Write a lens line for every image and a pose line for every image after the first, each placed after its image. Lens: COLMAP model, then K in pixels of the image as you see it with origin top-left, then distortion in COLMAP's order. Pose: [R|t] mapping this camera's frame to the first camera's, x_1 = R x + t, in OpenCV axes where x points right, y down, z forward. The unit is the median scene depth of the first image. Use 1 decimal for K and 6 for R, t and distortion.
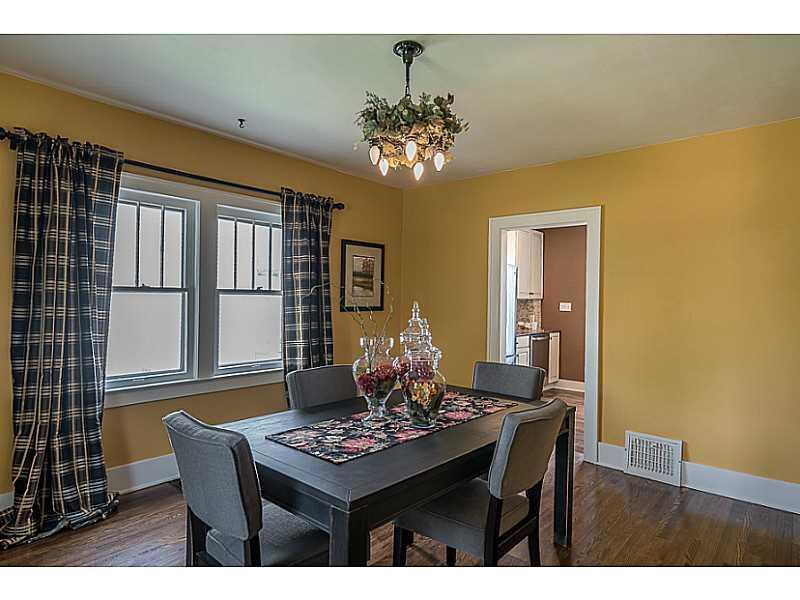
lens RADIAL K [[459.8, 0, 401.4], [0, 459.8, 298.6], [0, 0, 1]] dist [0.002111, -0.000430]
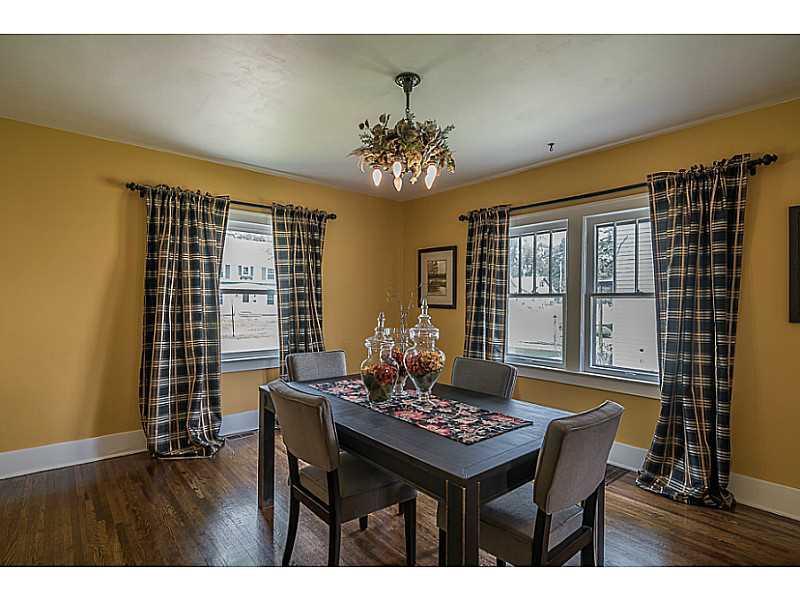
lens RADIAL K [[400.4, 0, 399.9], [0, 400.4, 298.8], [0, 0, 1]] dist [-0.001470, 0.000135]
pose [[-0.149830, -0.018663, -0.988536, 0.651752], [-0.013213, 0.999770, -0.016873, 0.015452], [0.988623, 0.010533, -0.150043, 0.750555]]
